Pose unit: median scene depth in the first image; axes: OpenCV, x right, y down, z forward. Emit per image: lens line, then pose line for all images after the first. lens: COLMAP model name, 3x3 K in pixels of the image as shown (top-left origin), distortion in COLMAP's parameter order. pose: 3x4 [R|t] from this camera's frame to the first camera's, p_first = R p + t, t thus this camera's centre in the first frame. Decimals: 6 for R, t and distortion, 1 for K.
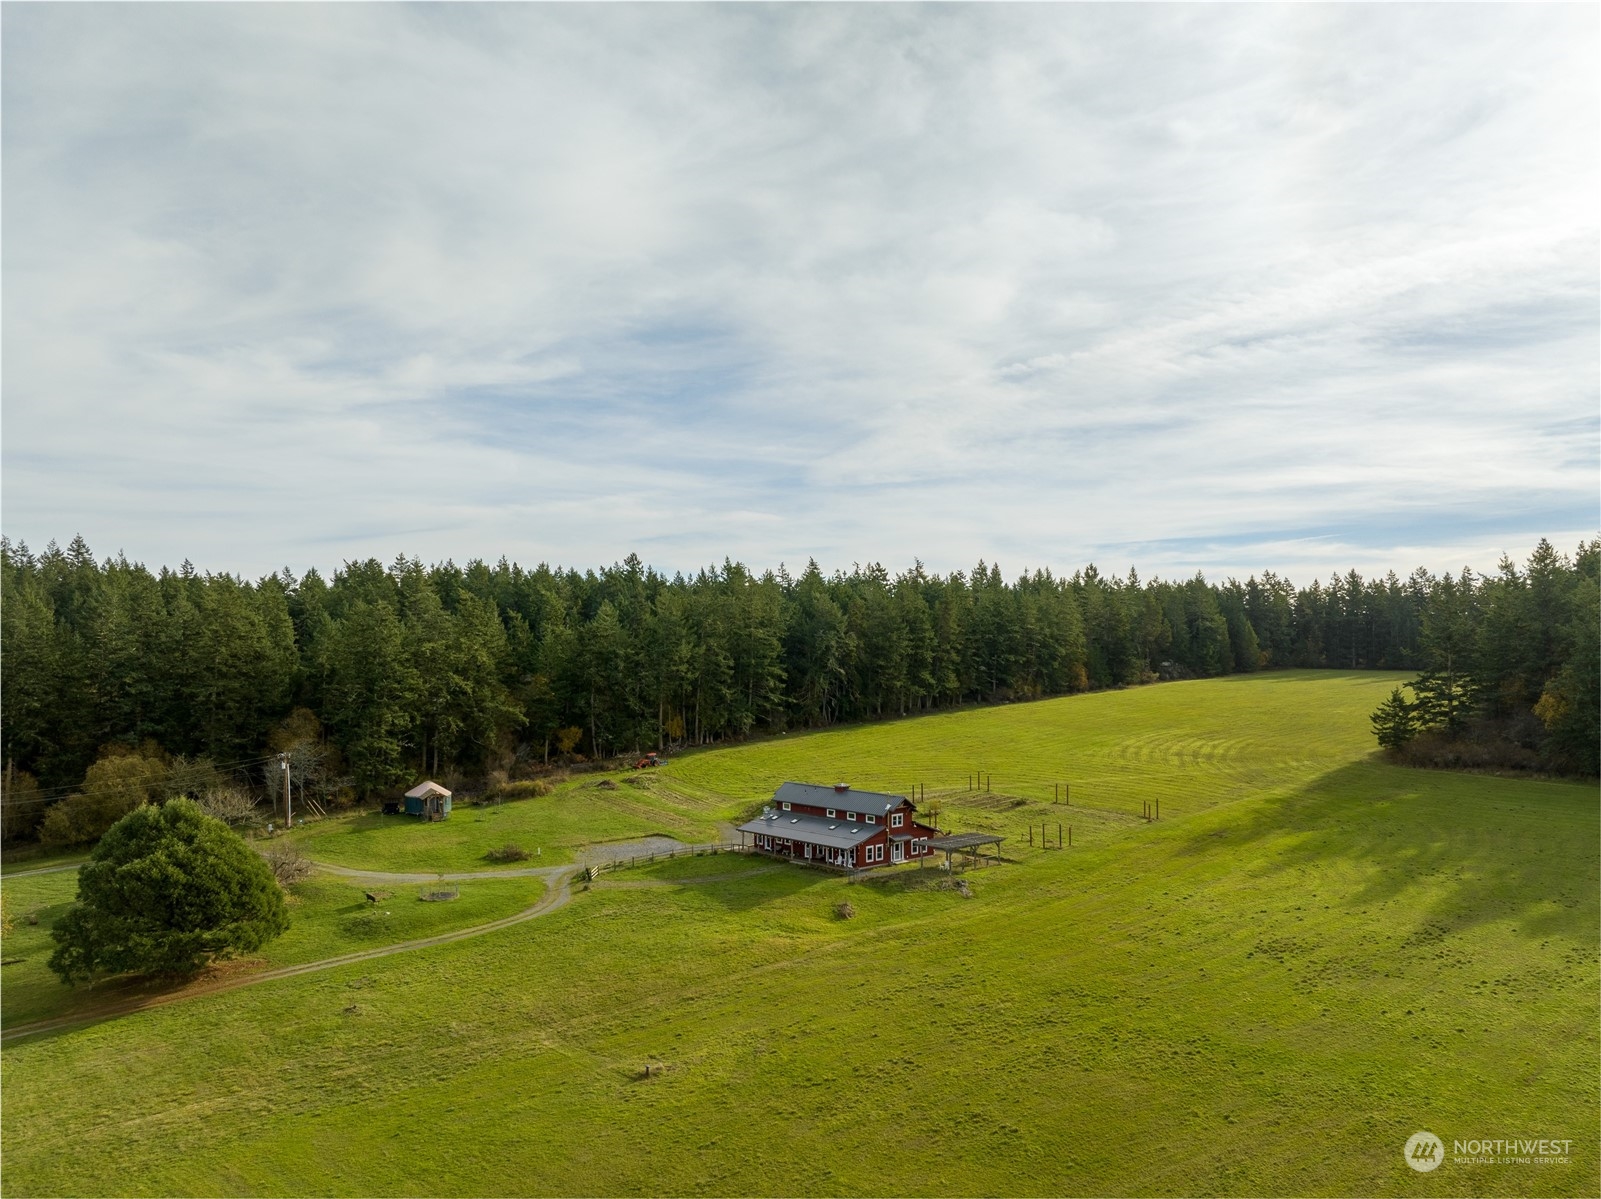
lens RADIAL K [[1133.8, 0, 805.6], [0, 1133.8, 600.2], [0, 0, 1]] dist [-0.051202, -0.007779]
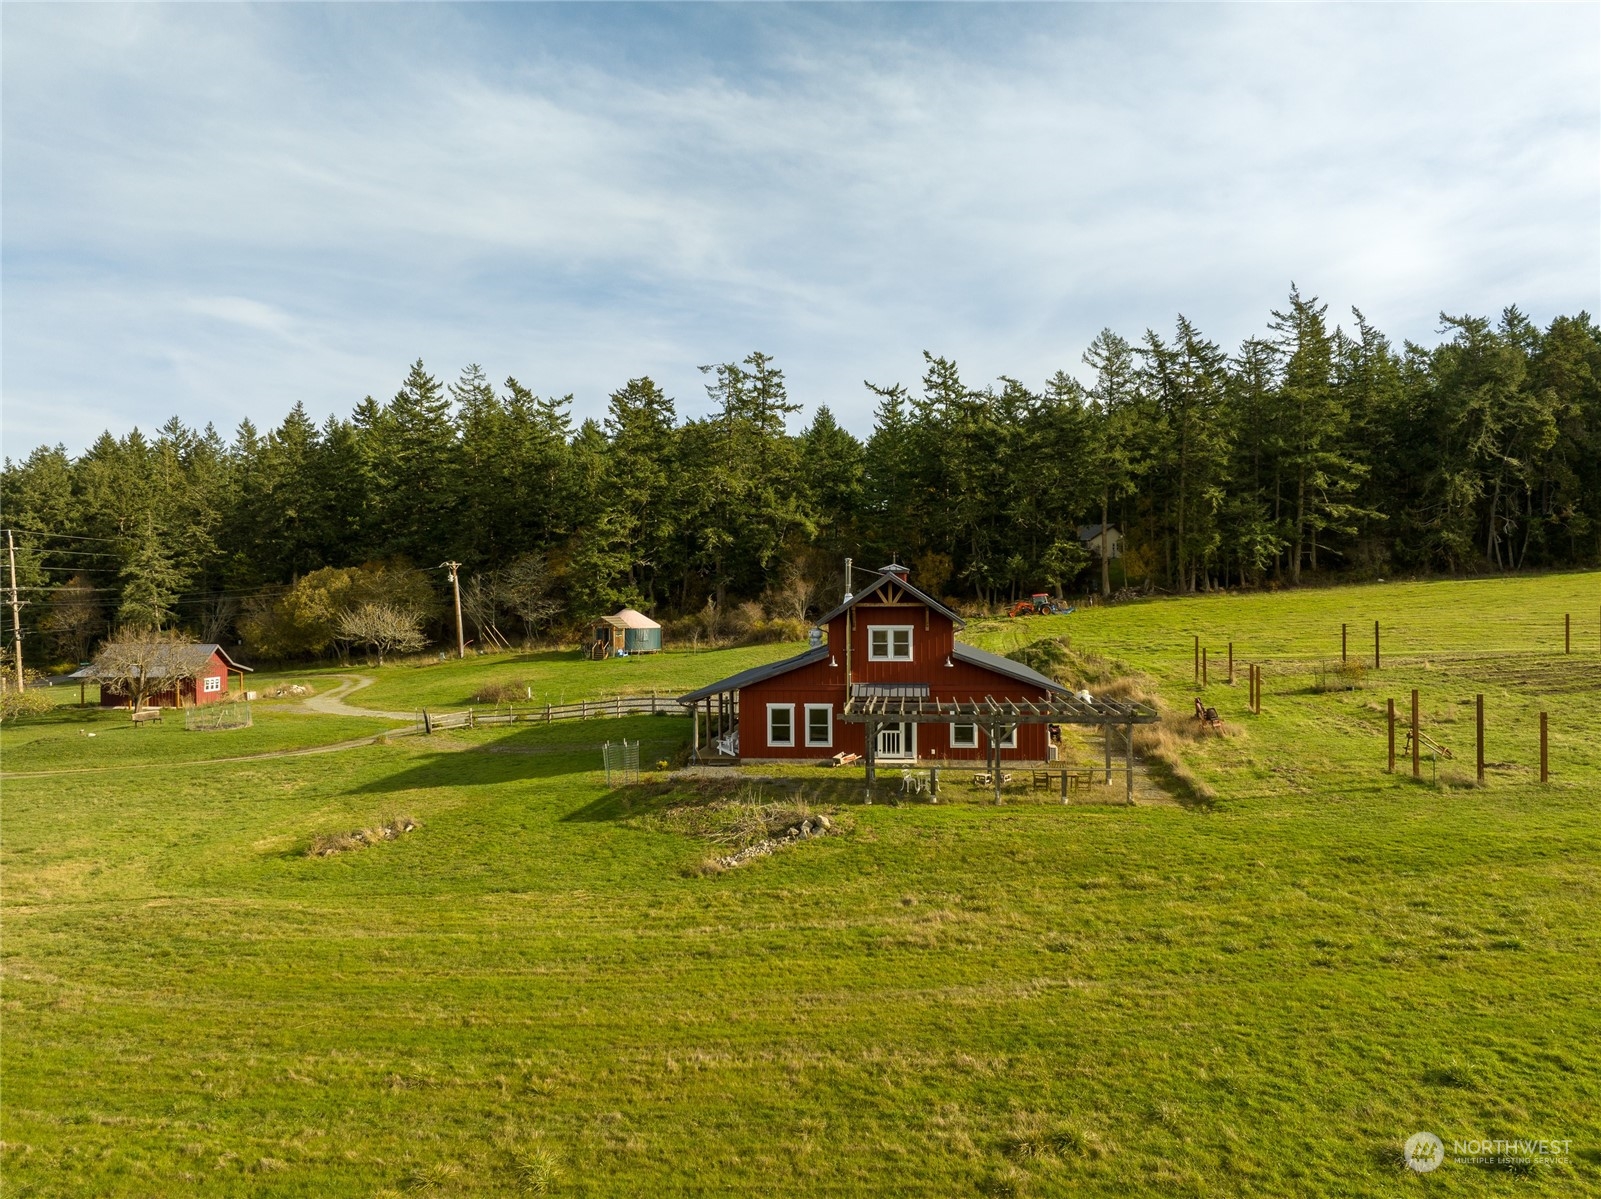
lens RADIAL K [[1133.8, 0, 805.6], [0, 1133.8, 600.2], [0, 0, 1]] dist [-0.051202, -0.007779]
pose [[0.673605, -0.002658, -0.739087, 0.199190], [0.037561, 0.998824, 0.030642, 0.105055], [0.738137, -0.048402, 0.672912, 0.461912]]
